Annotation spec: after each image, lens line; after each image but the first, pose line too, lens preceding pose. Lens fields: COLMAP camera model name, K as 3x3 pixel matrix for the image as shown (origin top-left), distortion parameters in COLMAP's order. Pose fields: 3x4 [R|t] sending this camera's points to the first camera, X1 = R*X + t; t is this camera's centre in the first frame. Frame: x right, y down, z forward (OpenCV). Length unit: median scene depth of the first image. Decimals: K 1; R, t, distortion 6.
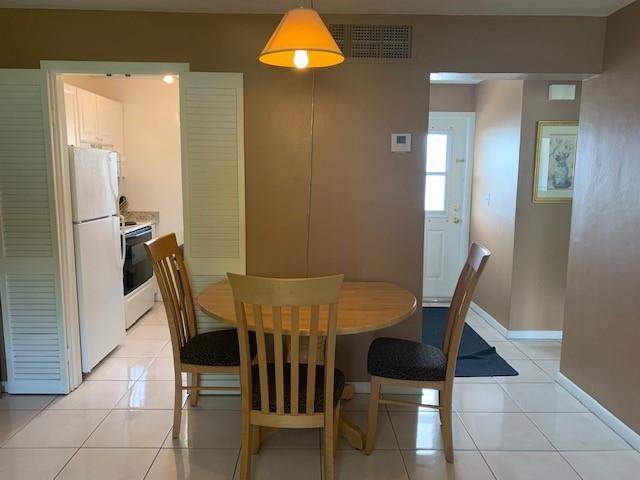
lens RADIAL K [[487.4, 0, 322.1], [0, 487.4, 243.5], [0, 0, 1]] dist [0.007470, -0.001604]
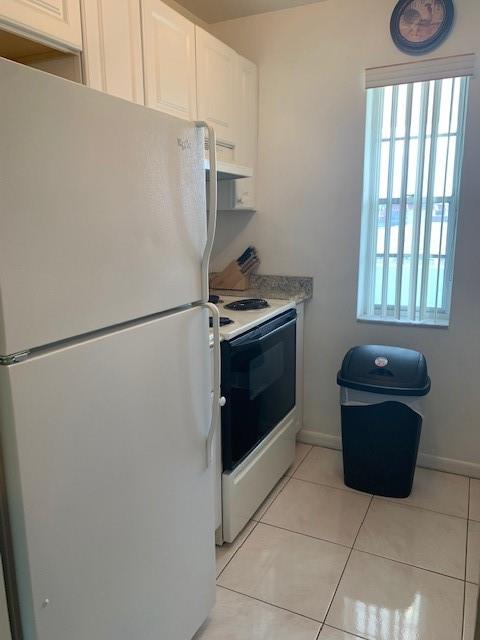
lens RADIAL K [[487.4, 0, 239.0], [0, 487.4, 319.8], [0, 0, 1]] dist [0.007470, -0.001604]
pose [[0.894226, 0.086105, -0.439255, -0.236732], [-0.062279, 0.995712, 0.068399, -0.070796], [0.443261, -0.033808, 0.895755, 0.682444]]
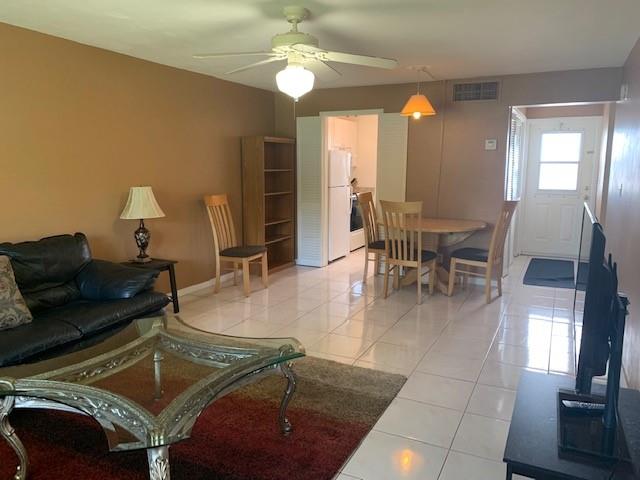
lens RADIAL K [[487.4, 0, 318.8], [0, 487.4, 241.2], [0, 0, 1]] dist [0.007470, -0.001604]
pose [[0.884975, 0.063112, -0.461341, 0.346839], [-0.058891, 0.997986, 0.023558, 0.112721], [0.461899, 0.006321, 0.886910, -0.697655]]
